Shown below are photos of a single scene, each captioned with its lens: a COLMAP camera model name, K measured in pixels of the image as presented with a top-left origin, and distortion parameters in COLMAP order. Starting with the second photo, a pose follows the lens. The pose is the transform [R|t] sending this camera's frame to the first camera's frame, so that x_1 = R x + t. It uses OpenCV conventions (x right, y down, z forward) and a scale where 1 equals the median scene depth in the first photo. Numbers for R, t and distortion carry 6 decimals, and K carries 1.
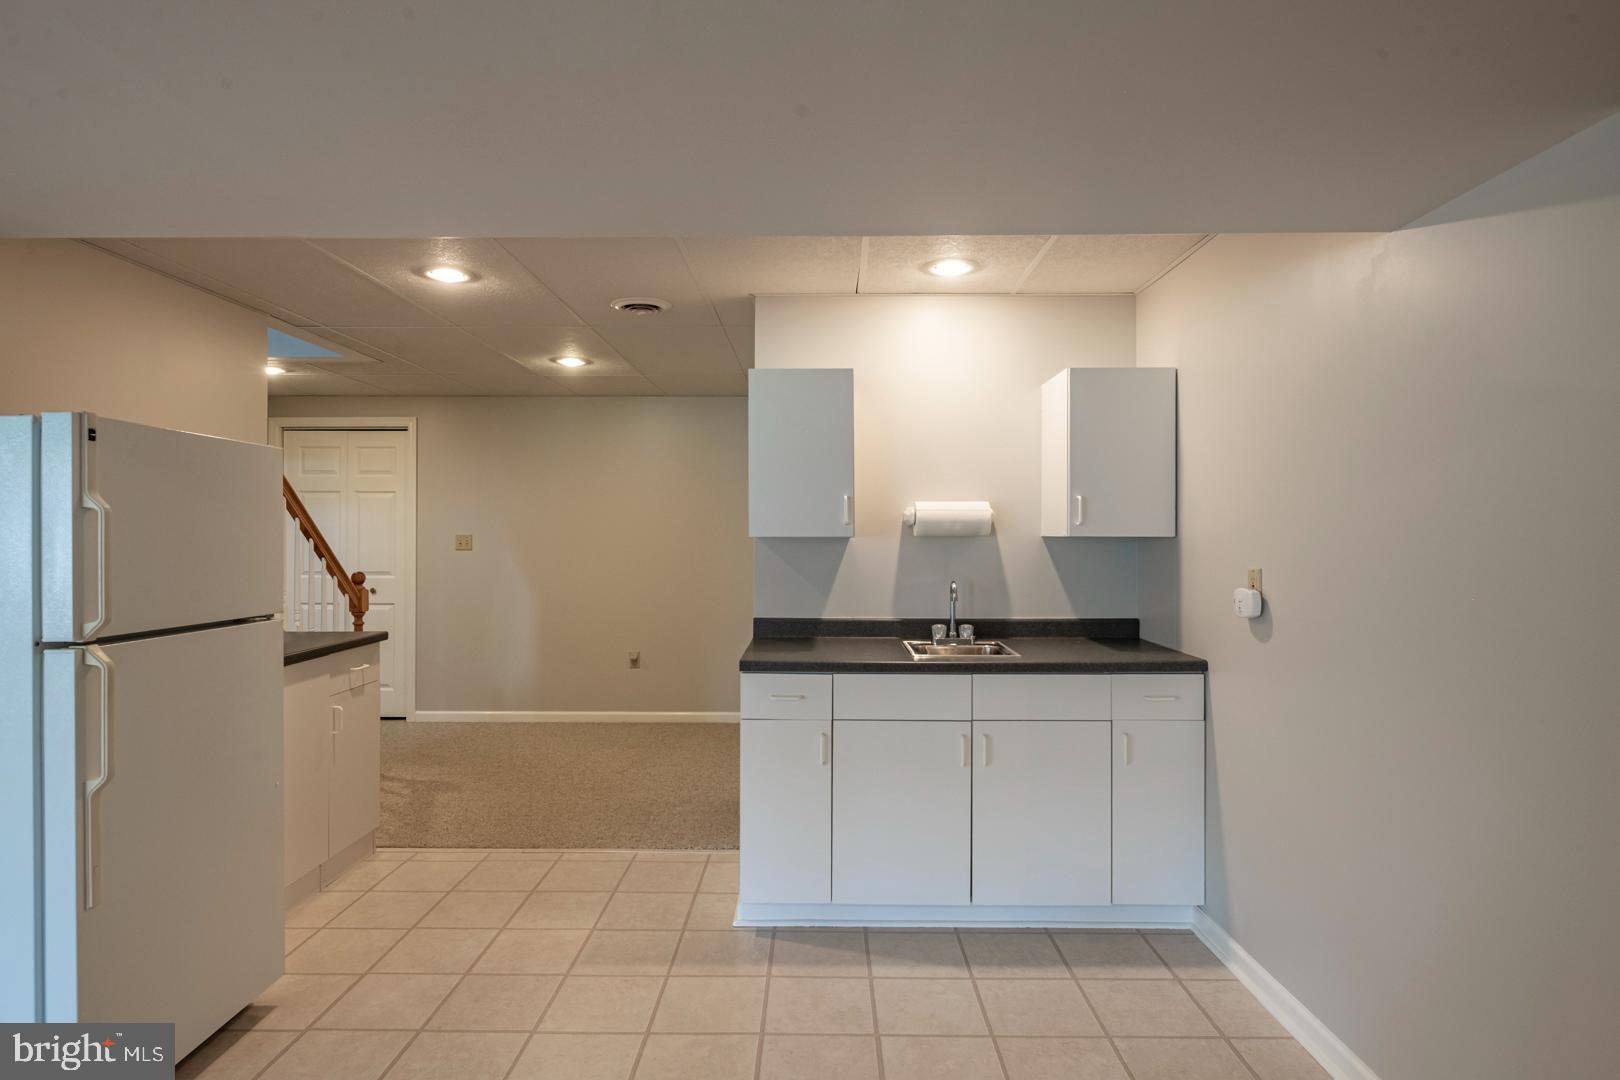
lens RADIAL K [[874.5, 0, 804.4], [0, 874.5, 529.7], [0, 0, 1]] dist [0.015260, -0.018143]
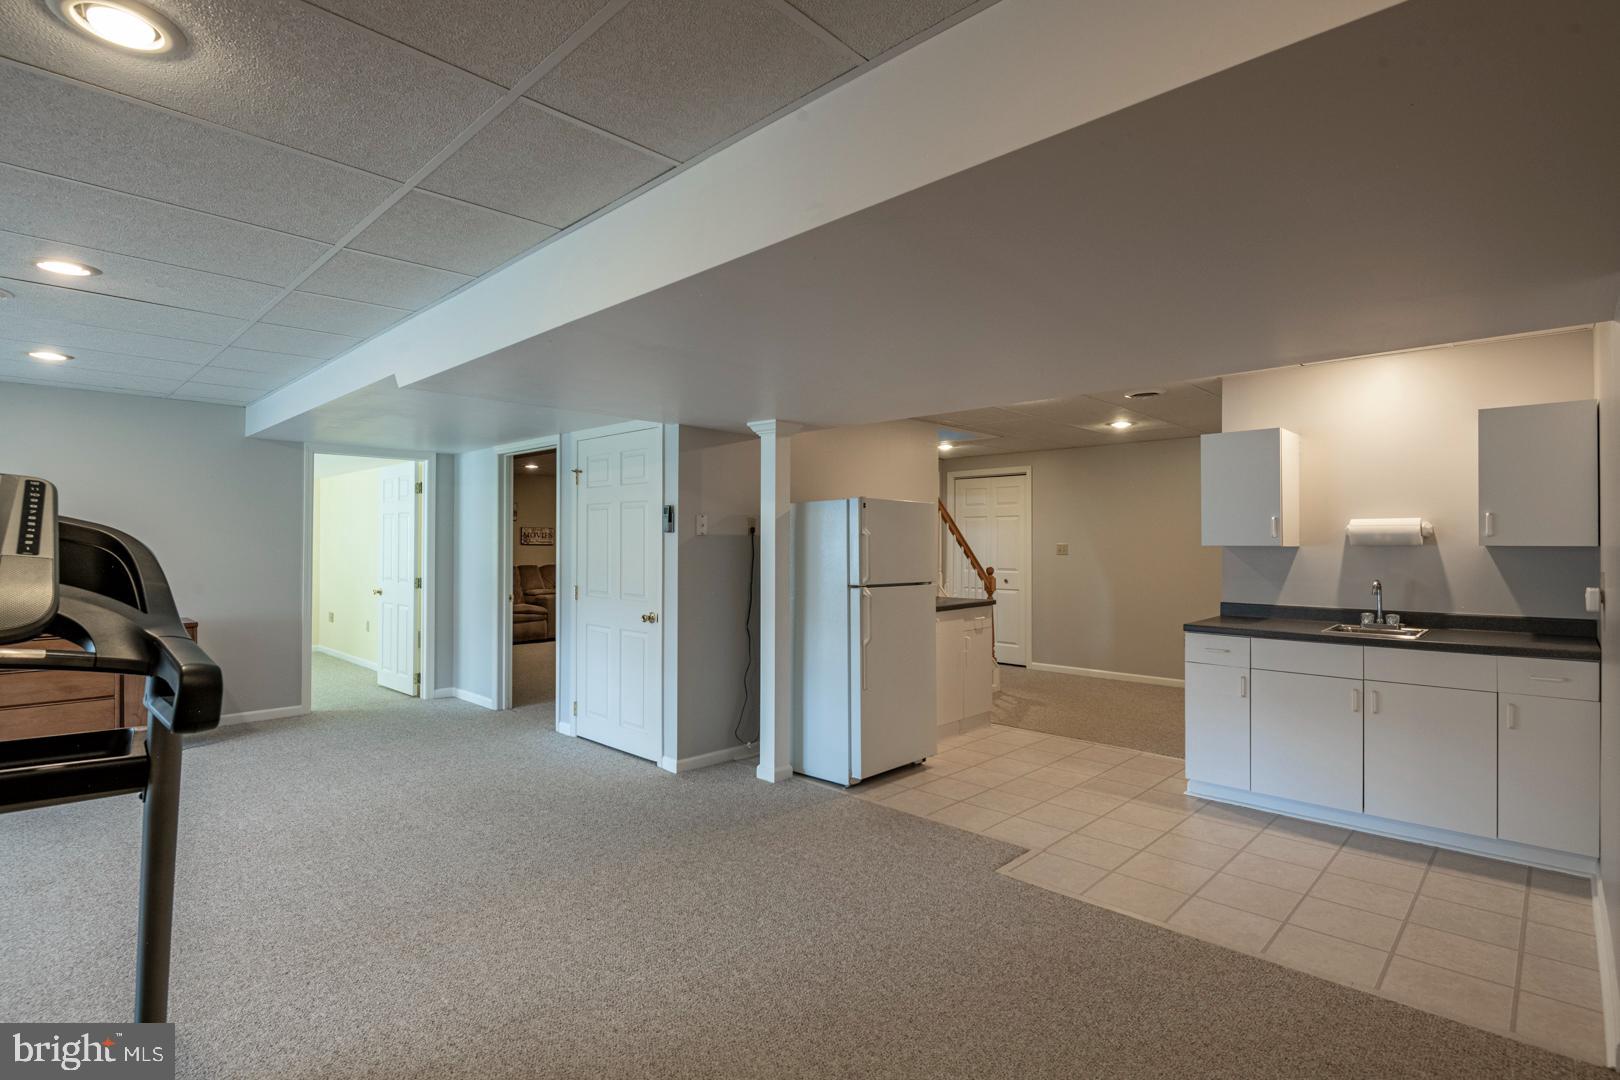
lens RADIAL K [[789.0, 0, 810.0], [0, 789.0, 540.0], [0, 0, 1]] dist [-0.000175, -0.000089]
pose [[0.733668, -0.003197, -0.679500, 0.344762], [0.003643, 0.999993, -0.000772, -0.003291], [0.679498, -0.001909, 0.733675, -0.433504]]
